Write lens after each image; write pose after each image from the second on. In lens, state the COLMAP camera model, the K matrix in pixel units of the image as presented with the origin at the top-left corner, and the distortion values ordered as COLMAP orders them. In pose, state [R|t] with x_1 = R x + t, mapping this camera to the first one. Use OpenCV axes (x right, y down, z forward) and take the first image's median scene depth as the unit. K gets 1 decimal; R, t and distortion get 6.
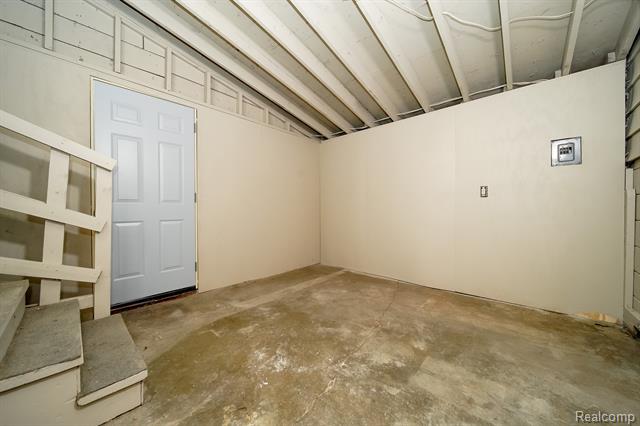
lens RADIAL K [[224.8, 0, 319.6], [0, 224.8, 208.6], [0, 0, 1]] dist [-0.000693, -0.000130]
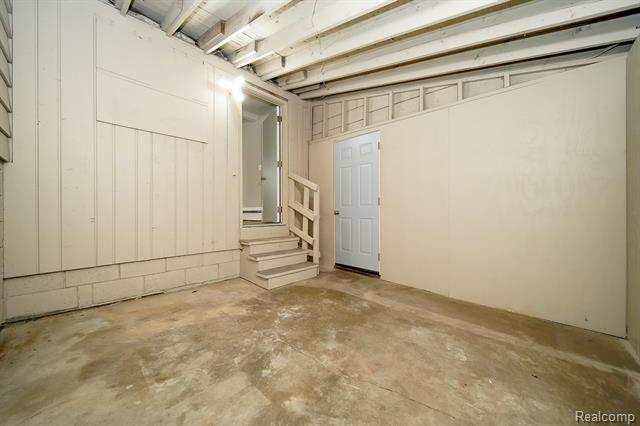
lens RADIAL K [[233.3, 0, 319.6], [0, 233.3, 212.8], [0, 0, 1]] dist [0.002724, 0.000089]
pose [[-0.023098, 0.007002, -0.999709, 1.069191], [-0.006106, 0.999956, 0.007145, 0.008299], [0.999715, 0.006269, -0.023055, 0.999821]]
